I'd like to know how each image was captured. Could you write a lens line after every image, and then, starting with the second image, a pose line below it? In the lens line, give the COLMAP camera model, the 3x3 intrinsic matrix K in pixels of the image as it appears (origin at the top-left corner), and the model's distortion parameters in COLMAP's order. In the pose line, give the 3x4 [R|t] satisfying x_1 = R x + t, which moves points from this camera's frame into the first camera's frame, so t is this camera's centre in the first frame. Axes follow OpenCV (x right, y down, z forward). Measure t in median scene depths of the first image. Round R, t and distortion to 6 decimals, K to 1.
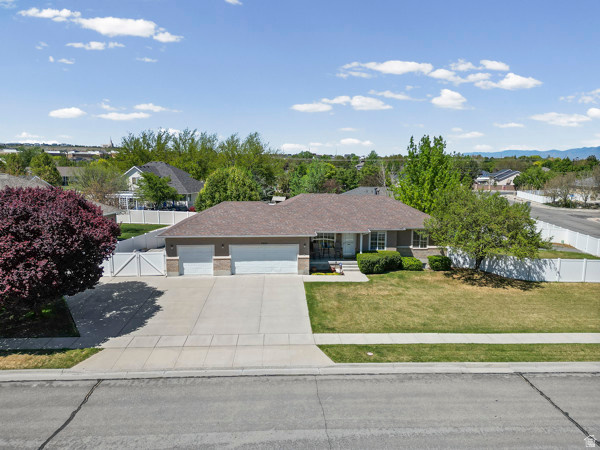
lens RADIAL K [[416.1, 0, 300.0], [0, 416.1, 225.0], [0, 0, 1]] dist [0.064279, -0.048627]
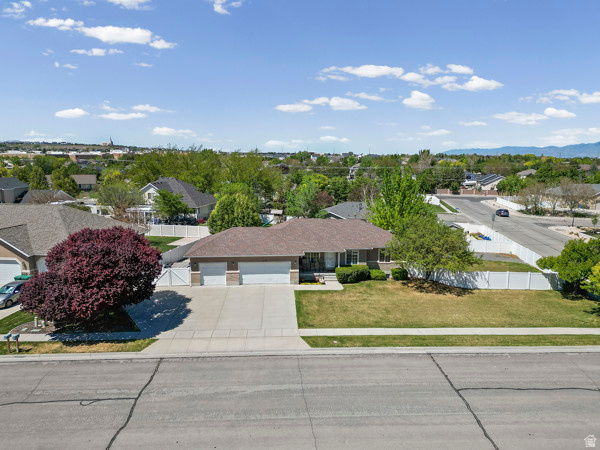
lens RADIAL K [[416.1, 0, 300.0], [0, 416.1, 225.0], [0, 0, 1]] dist [0.064279, -0.048627]
pose [[0.999993, -0.002346, 0.002808, 0.024074], [0.002319, 0.999953, 0.009447, -0.085107], [-0.002830, -0.009441, 0.999951, -0.332752]]
